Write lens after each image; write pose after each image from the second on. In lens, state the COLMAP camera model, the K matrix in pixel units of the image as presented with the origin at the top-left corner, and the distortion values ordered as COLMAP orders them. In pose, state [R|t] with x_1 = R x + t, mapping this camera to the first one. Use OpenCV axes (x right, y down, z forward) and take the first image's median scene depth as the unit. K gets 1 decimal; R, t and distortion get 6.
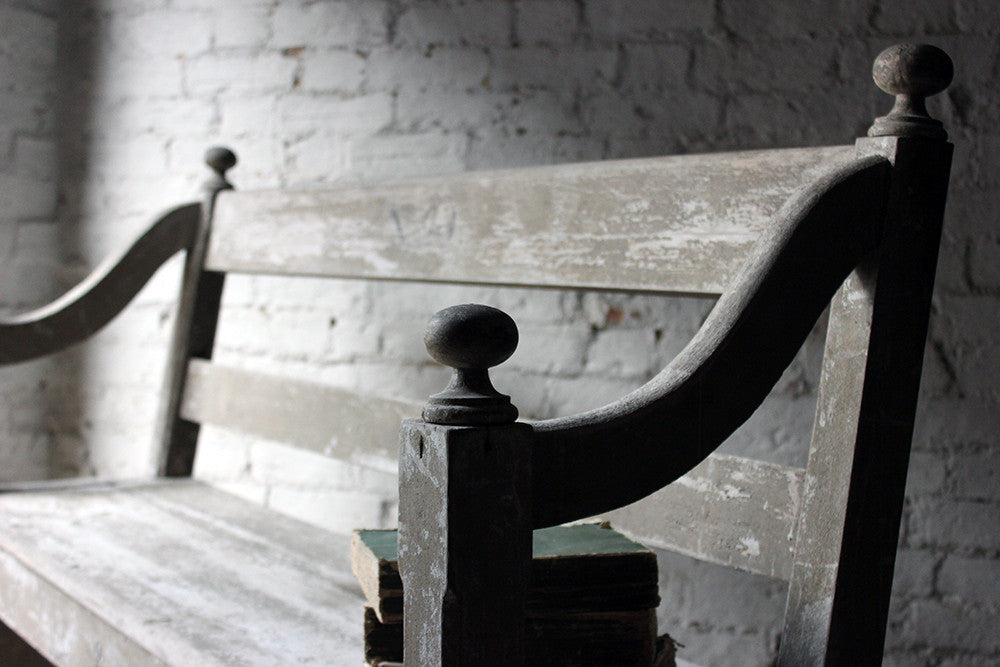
lens RADIAL K [[1247.5, 0, 577.0], [0, 1247.5, 337.4], [0, 0, 1]] dist [-0.032610, -0.020312]
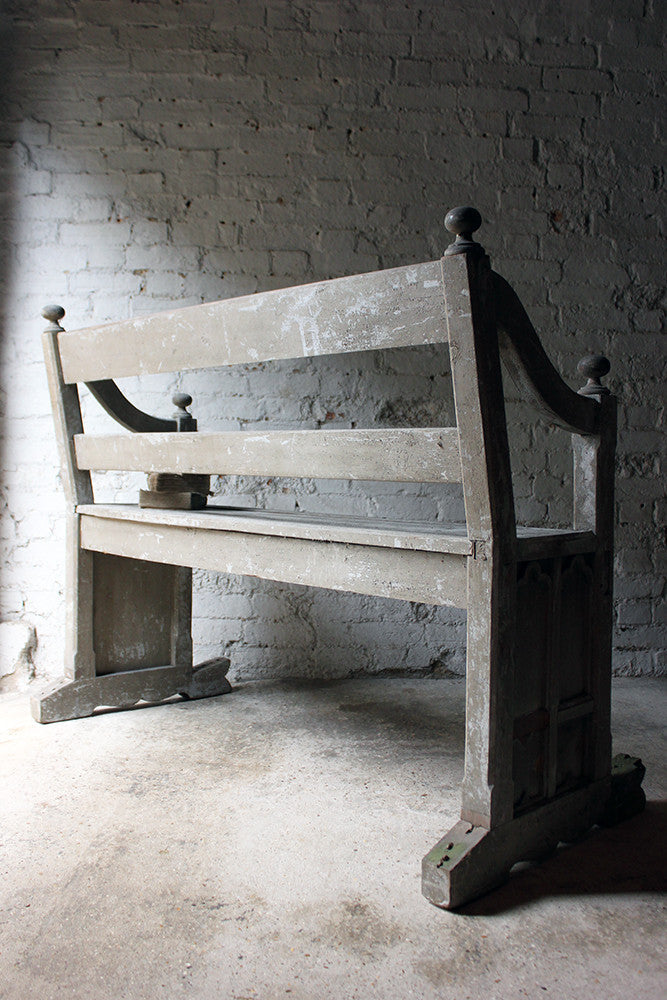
lens RADIAL K [[940.3, 0, 332.6], [0, 940.3, 509.6], [0, 0, 1]] dist [-0.133472, 0.140345]
pose [[0.942902, -0.038148, 0.330879, -0.455672], [0.027181, 0.998919, 0.037710, 0.074403], [-0.331960, -0.026564, 0.942919, -0.390803]]
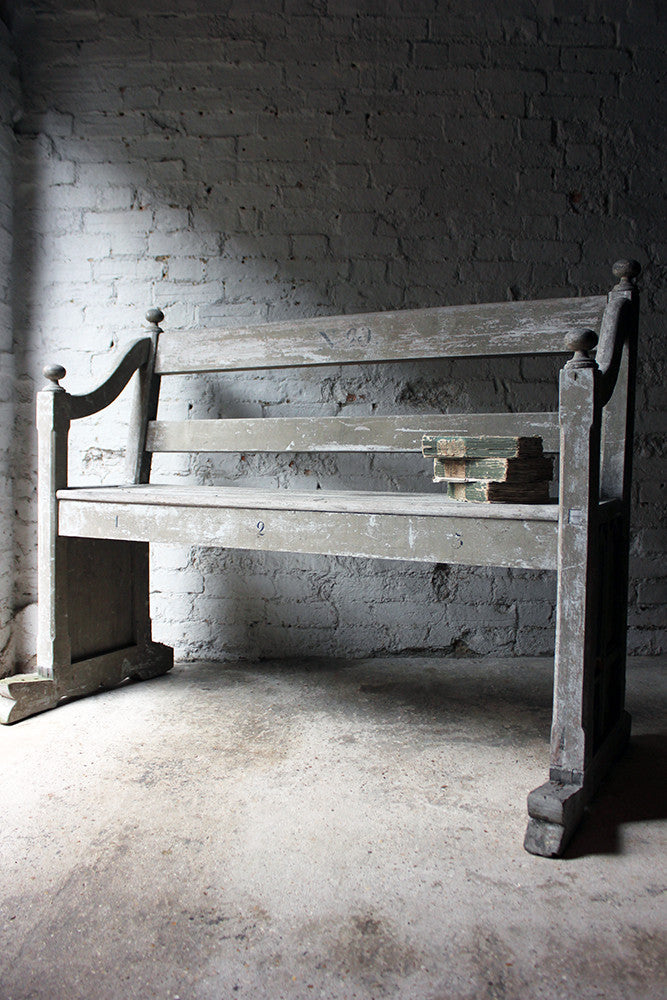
lens RADIAL K [[836.0, 0, 336.0], [0, 836.0, 512.7], [0, 0, 1]] dist [-0.155362, 0.136346]
pose [[0.953903, -0.051159, 0.295723, -0.387616], [0.035155, 0.997628, 0.059186, 0.085017], [-0.298050, -0.046061, 0.953438, -0.253704]]
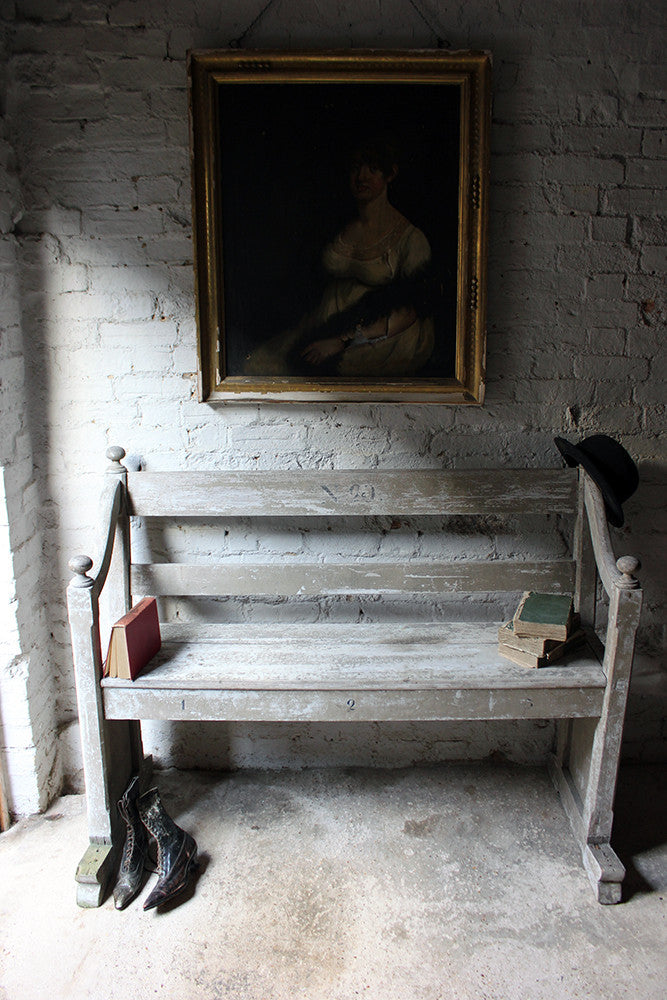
lens RADIAL K [[836.0, 0, 336.0], [0, 836.0, 512.7], [0, 0, 1]] dist [-0.155362, 0.136346]
pose [[0.955046, -0.112443, 0.274304, -0.393249], [0.039540, 0.965325, 0.258039, -0.356677], [-0.293808, -0.235593, 0.926376, -0.127795]]
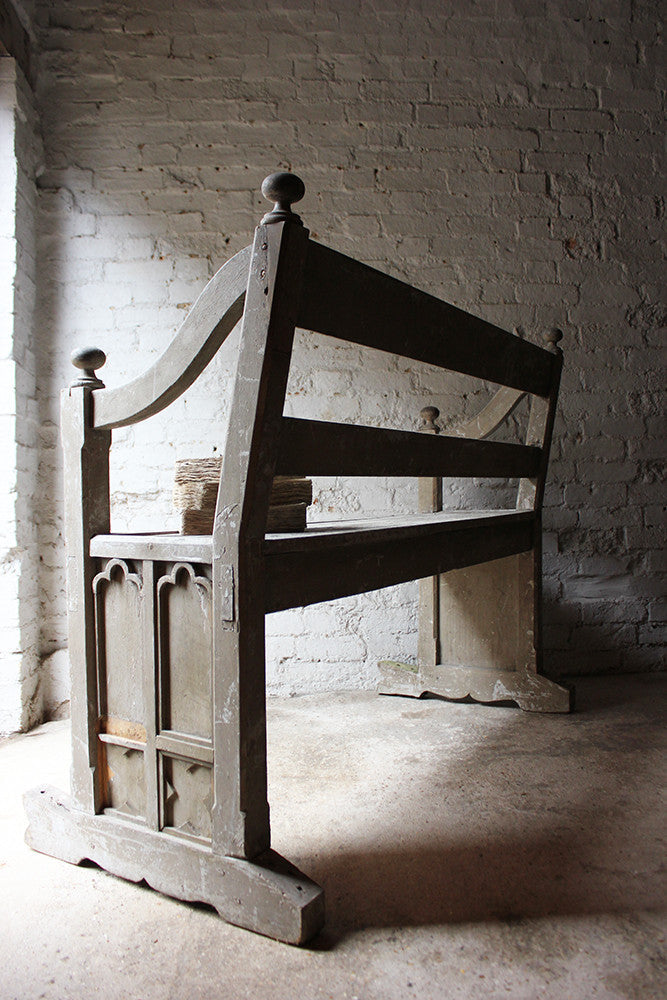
lens RADIAL K [[827.5, 0, 332.5], [0, 827.5, 506.6], [0, 0, 1]] dist [-0.156142, 0.138867]
pose [[0.927241, -0.060175, 0.369599, -0.531190], [0.070613, 0.997394, -0.014766, 0.113924], [-0.367747, 0.039790, 0.929074, -0.227909]]
